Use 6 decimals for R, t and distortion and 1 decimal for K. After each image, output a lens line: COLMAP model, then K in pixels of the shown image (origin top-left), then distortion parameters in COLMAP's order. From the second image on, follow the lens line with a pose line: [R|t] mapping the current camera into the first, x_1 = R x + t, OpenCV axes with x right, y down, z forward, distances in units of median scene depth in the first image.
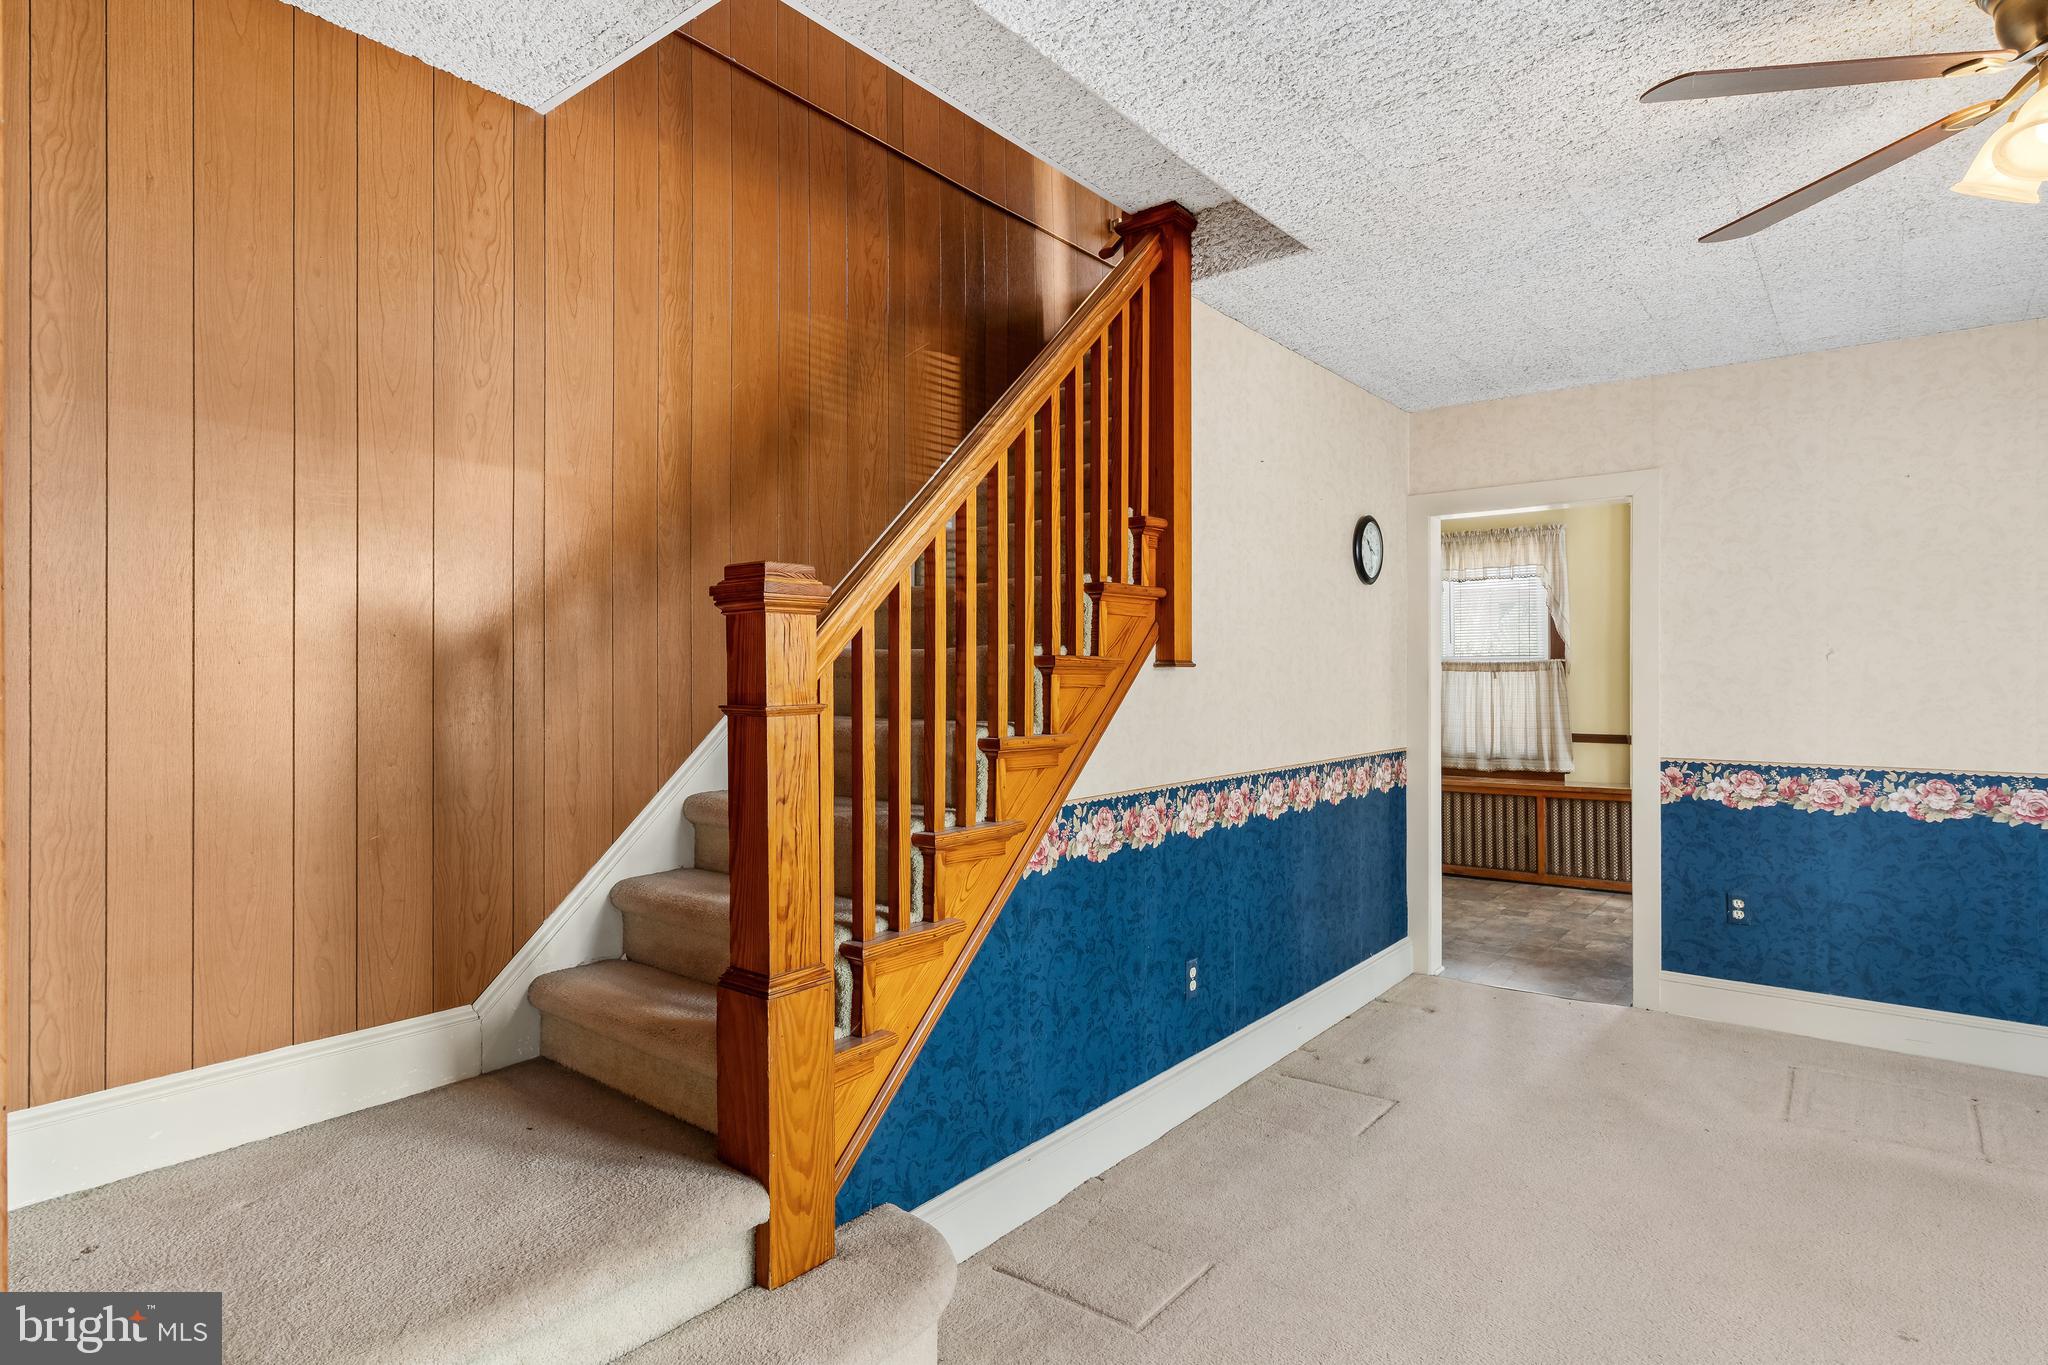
lens RADIAL K [[1091.7, 0, 1026.4], [0, 1091.7, 681.5], [0, 0, 1]] dist [0.001689, 0.000380]
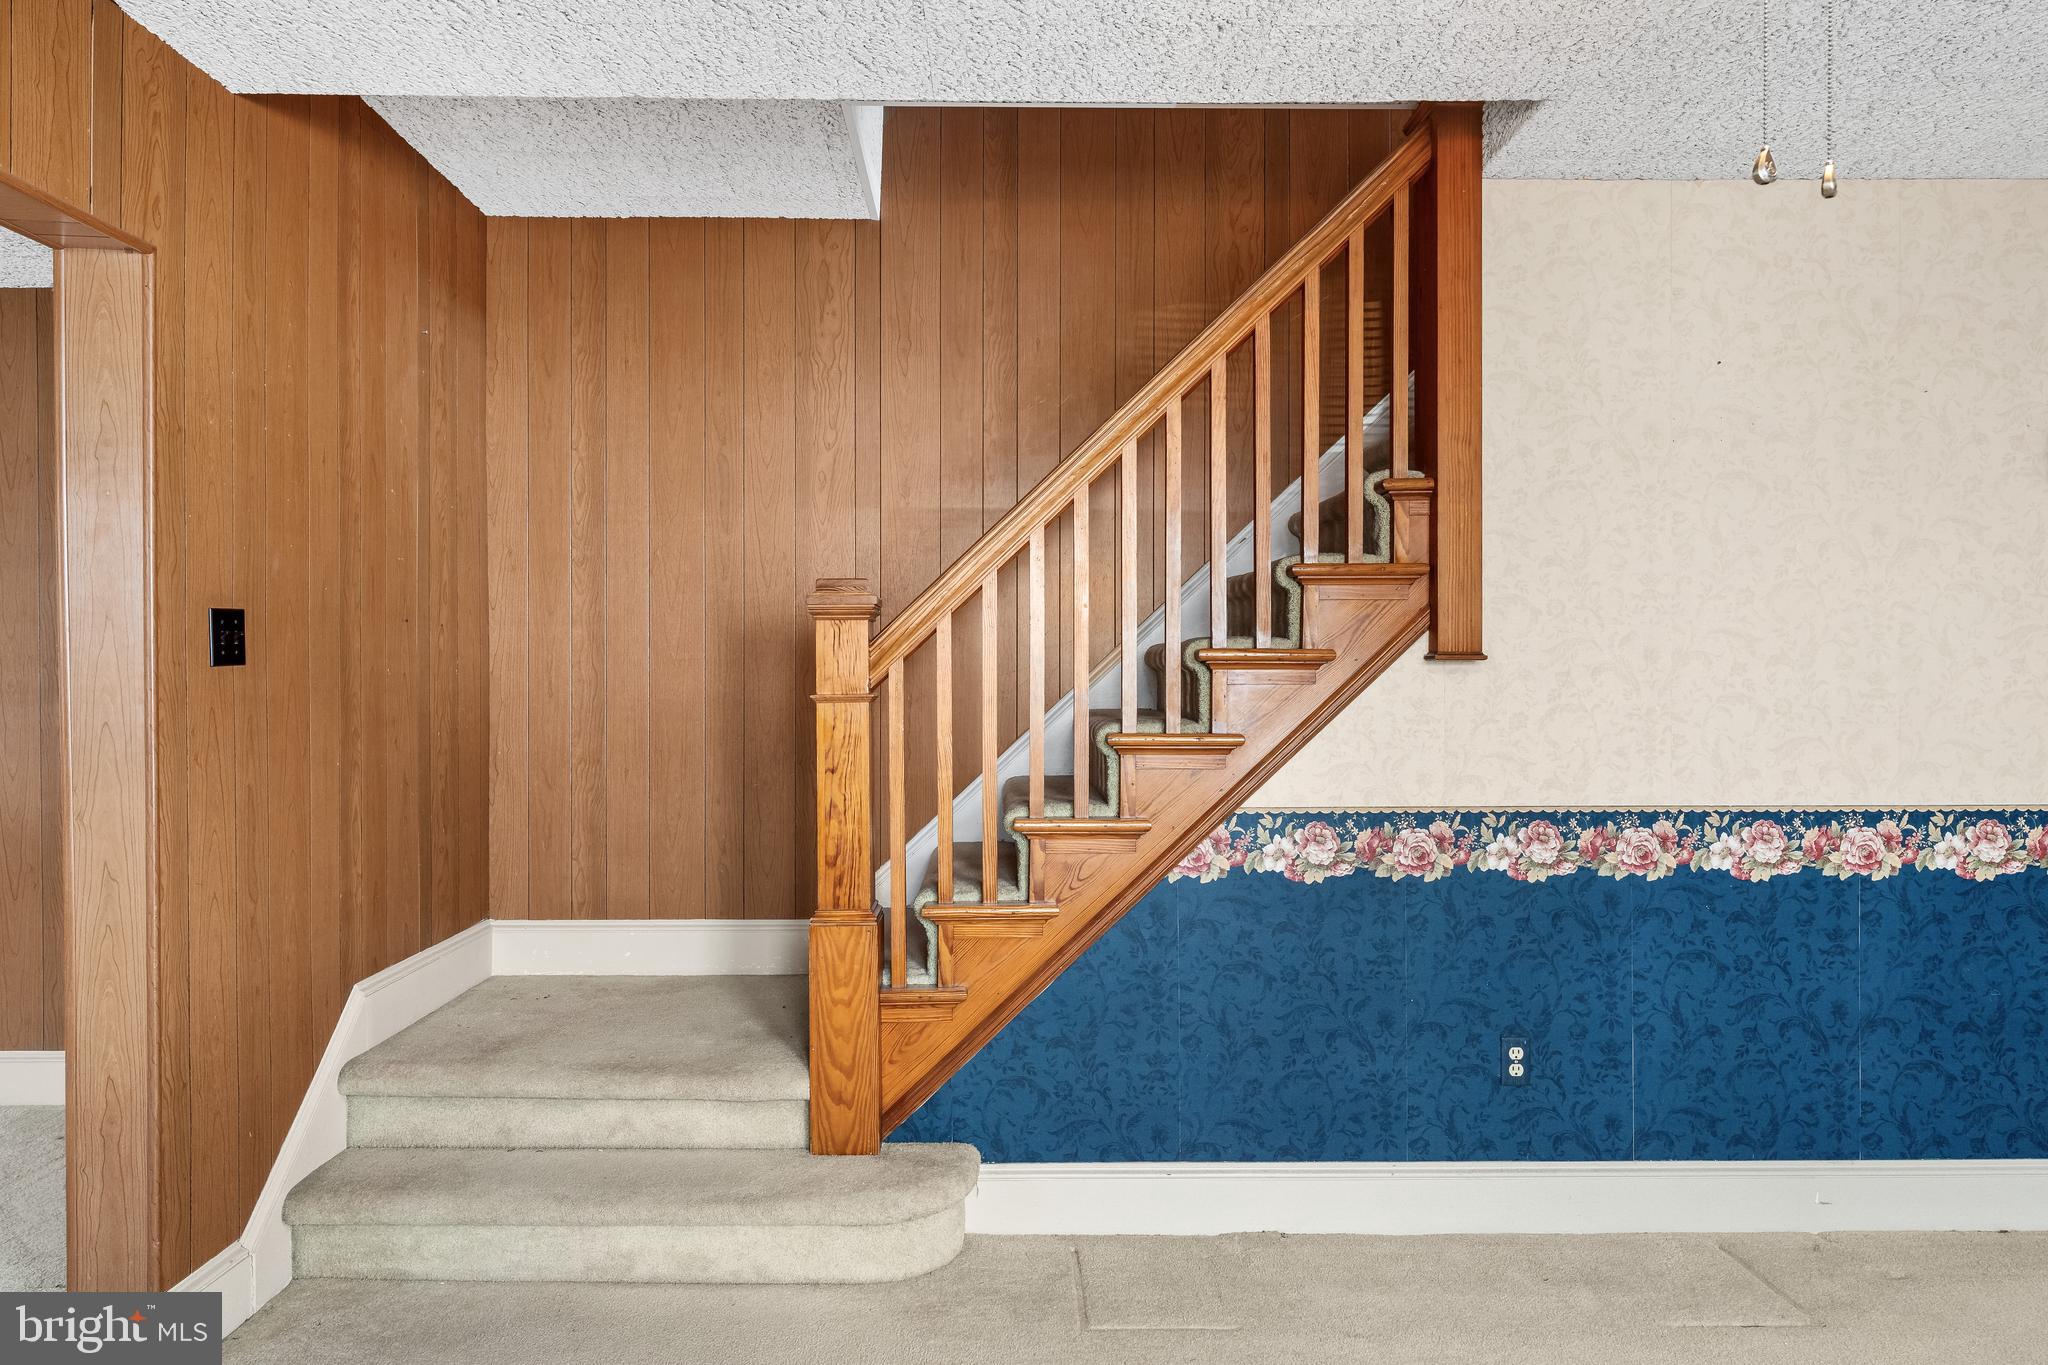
lens RADIAL K [[1345.3, 0, 1024.7], [0, 1345.3, 692.6], [0, 0, 1]] dist [0.003711, 0.001891]
pose [[0.625315, 0.014549, -0.780237, 0.819025], [-0.004789, 0.999879, 0.014806, -0.002874], [0.780358, -0.005522, 0.625309, 0.157227]]
